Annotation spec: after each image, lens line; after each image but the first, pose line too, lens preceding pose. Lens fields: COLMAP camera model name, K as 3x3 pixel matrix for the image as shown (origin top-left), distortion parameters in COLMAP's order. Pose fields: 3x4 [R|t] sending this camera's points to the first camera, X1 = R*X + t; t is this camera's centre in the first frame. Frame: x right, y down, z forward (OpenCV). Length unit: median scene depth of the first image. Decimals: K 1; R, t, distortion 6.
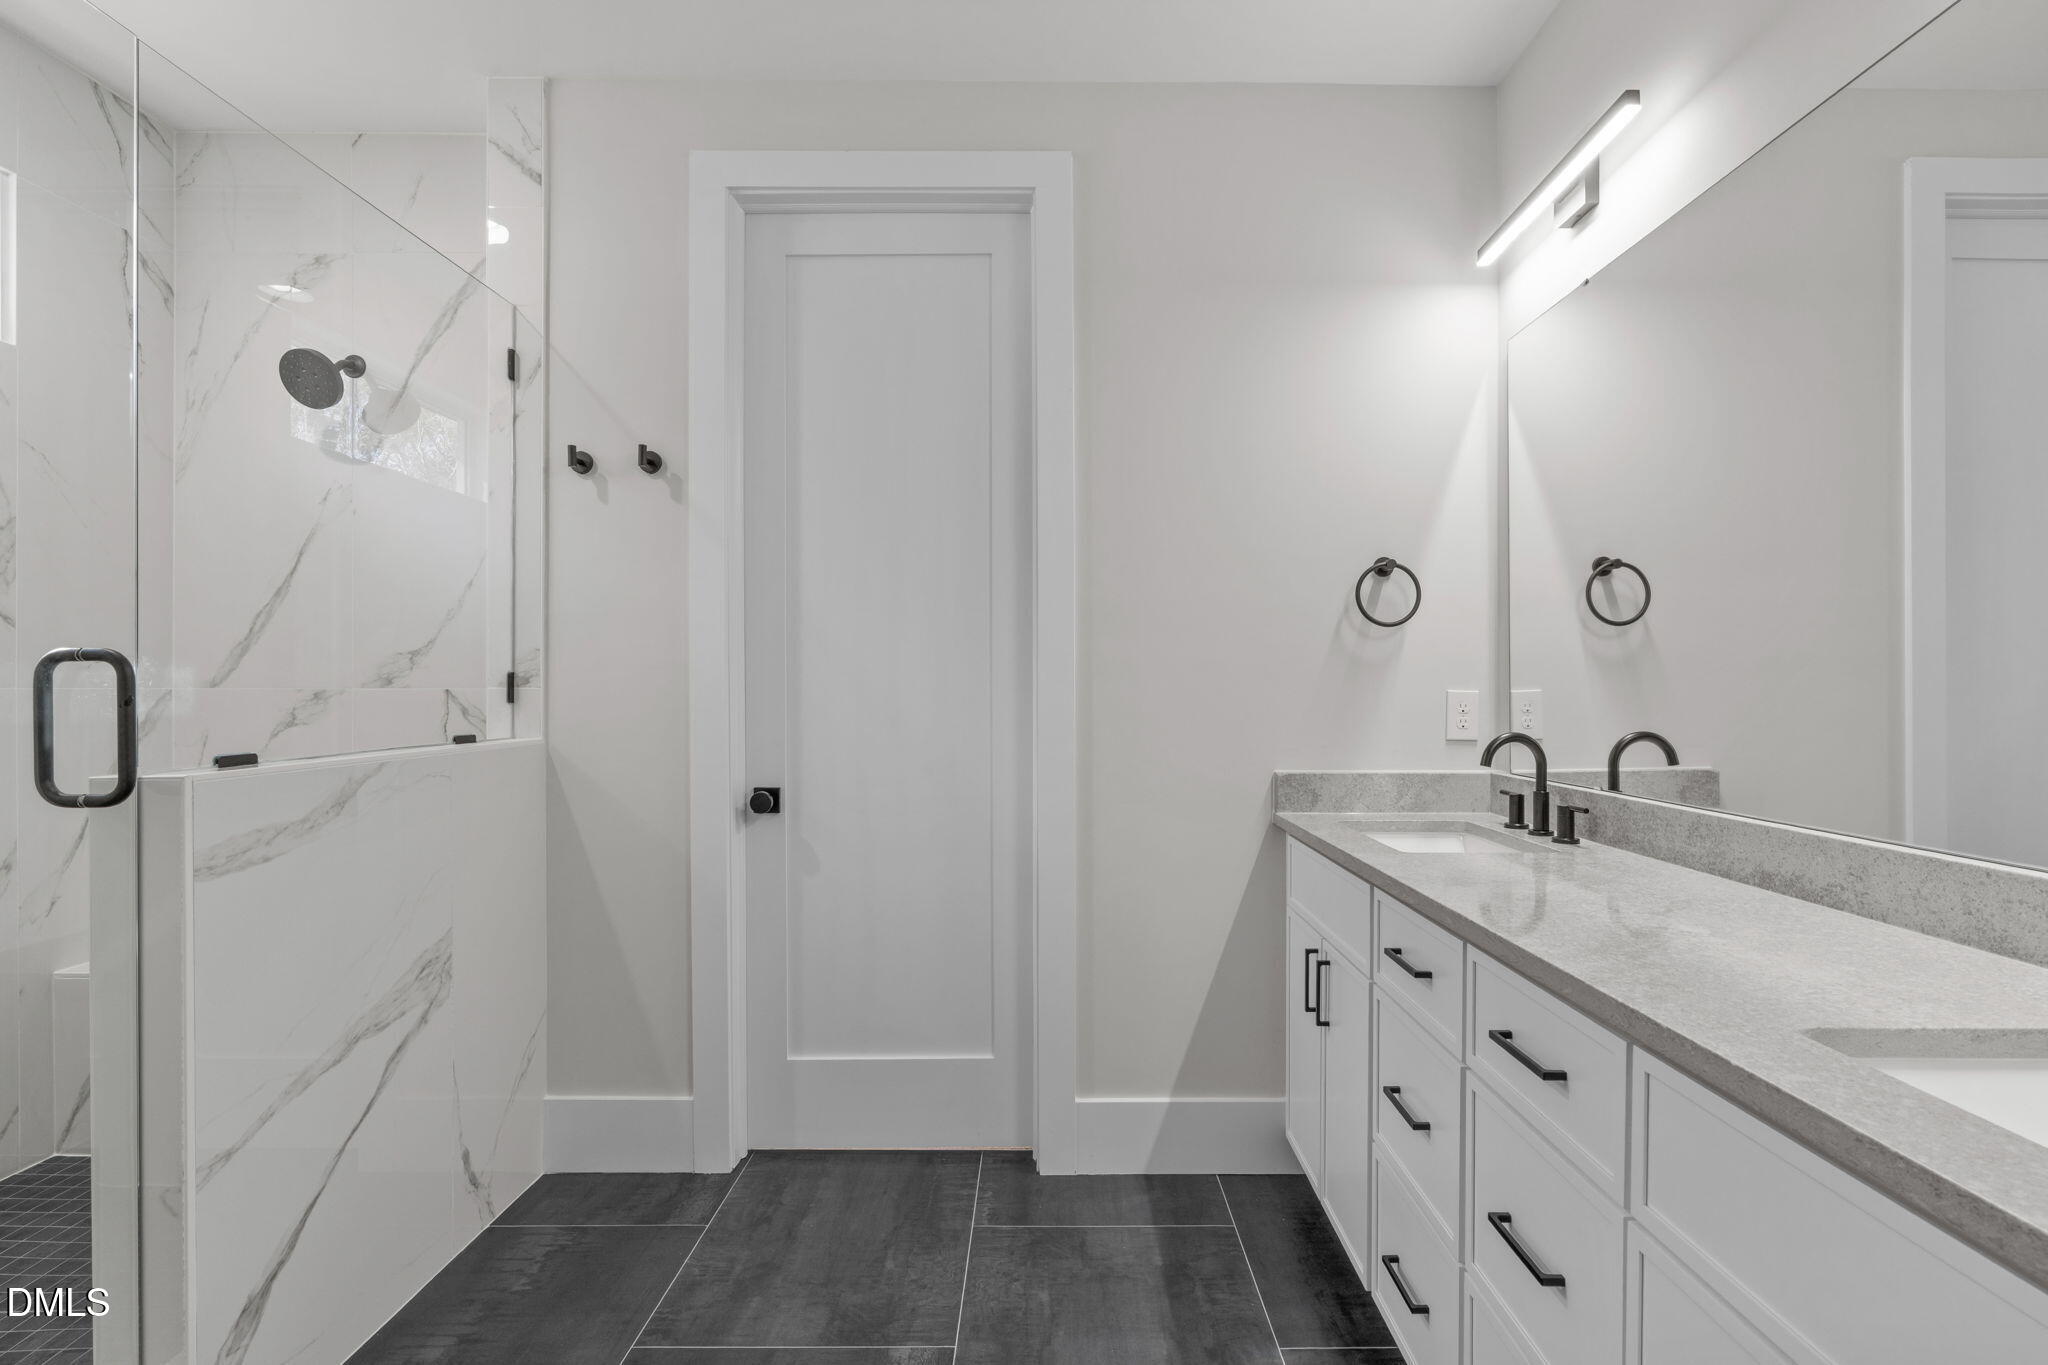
lens RADIAL K [[922.5, 0, 1029.6], [0, 922.5, 687.3], [0, 0, 1]] dist [-0.010625, 0.002827]
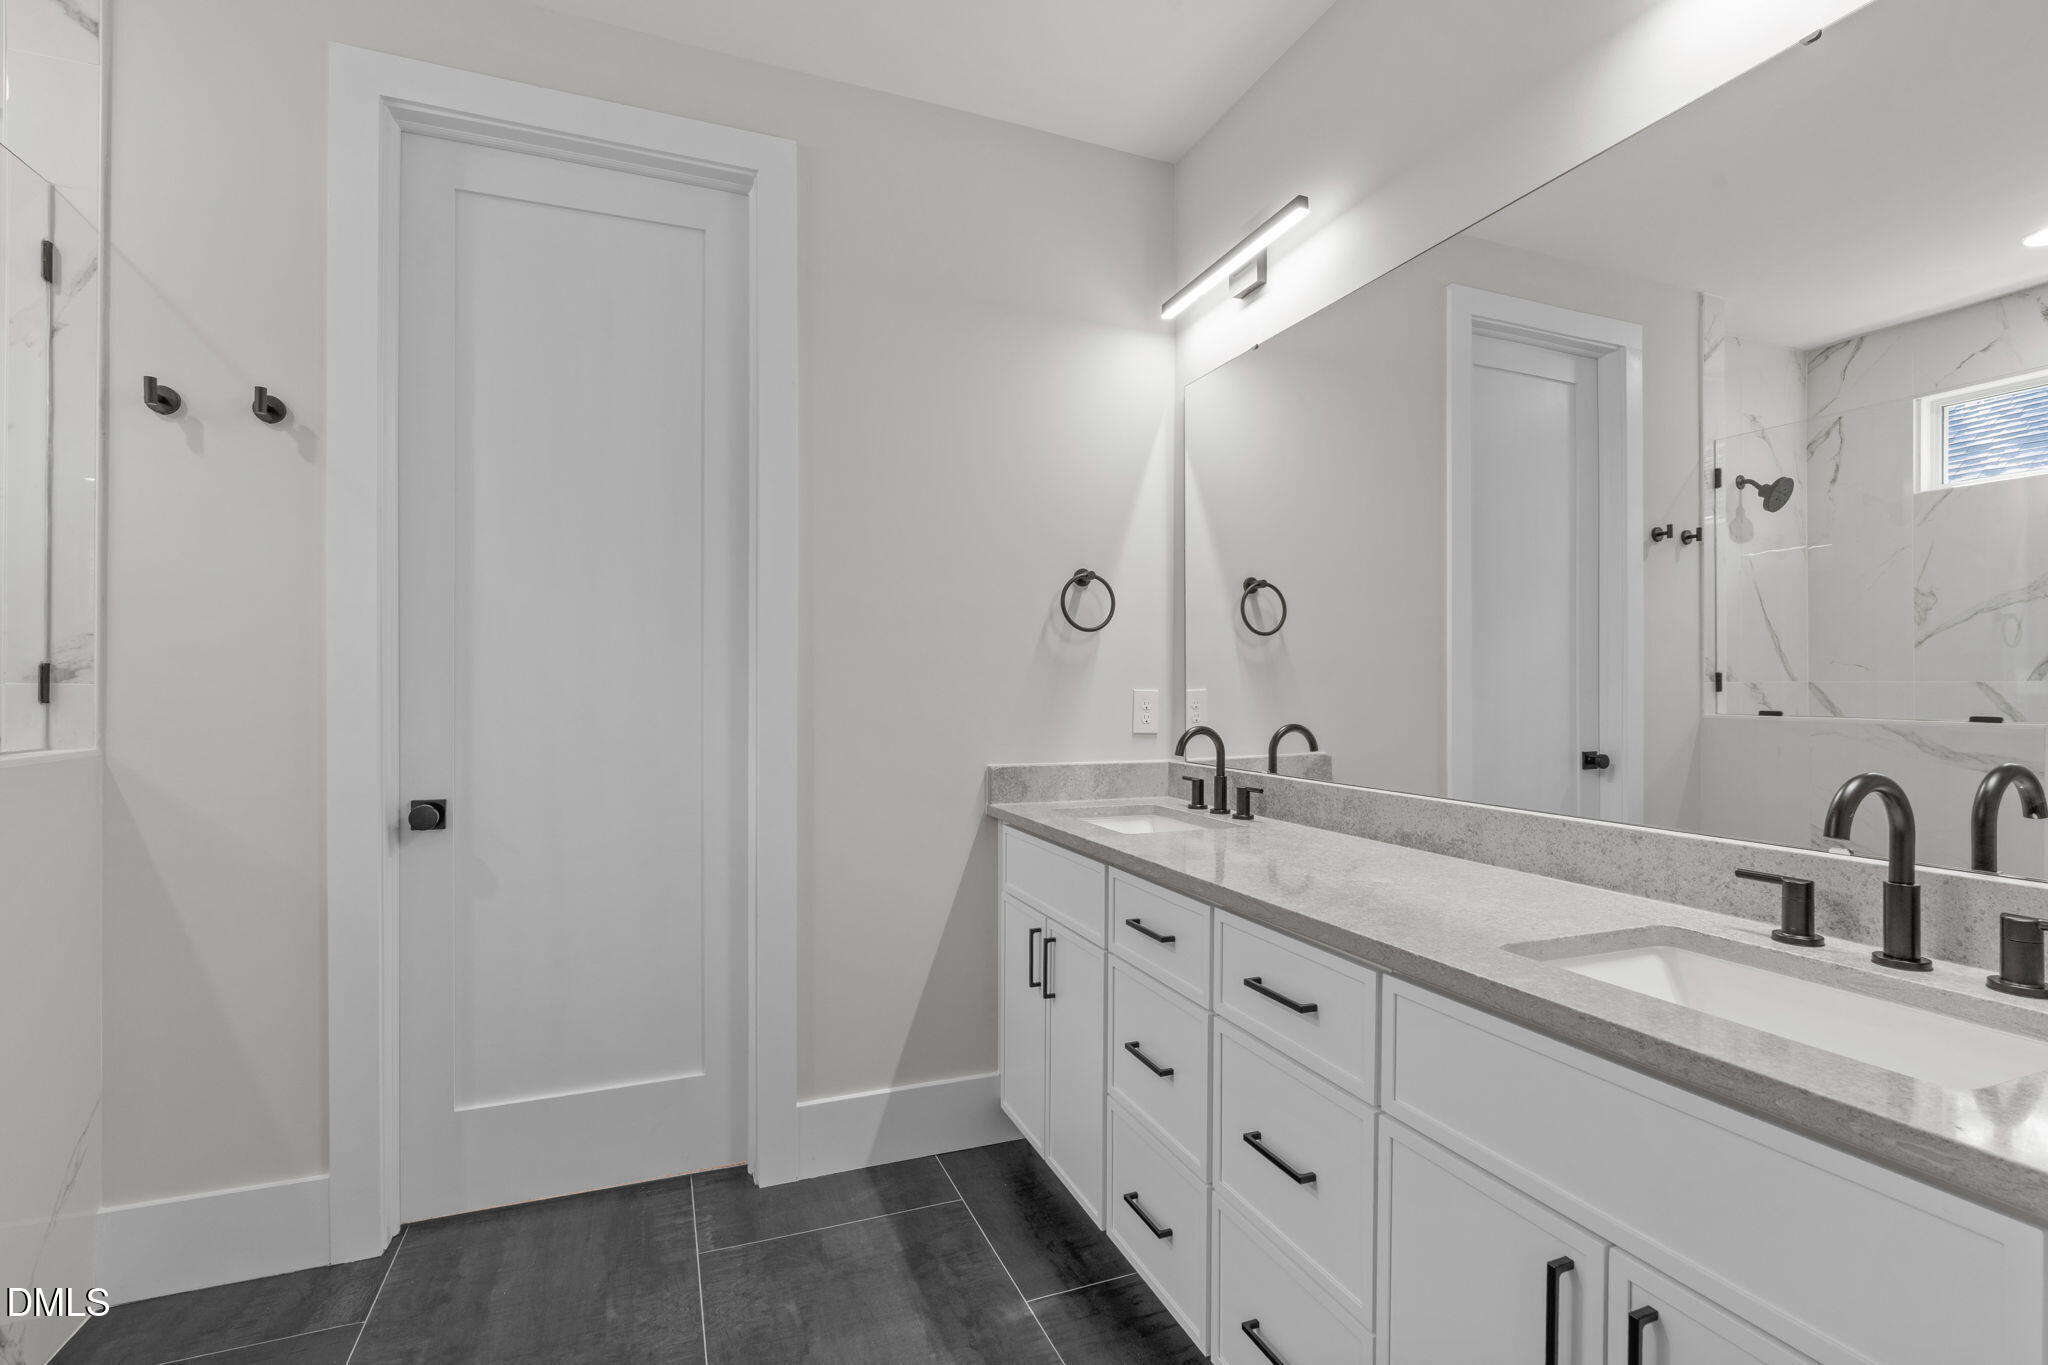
lens RADIAL K [[922.5, 0, 987.8], [0, 922.5, 682.7], [0, 0, 1]] dist [-0.010625, 0.002827]
pose [[0.933259, 0.004783, 0.359173, -0.122469], [-0.003923, 0.999987, -0.003123, -0.000635], [-0.359183, 0.001505, 0.933266, 0.008420]]
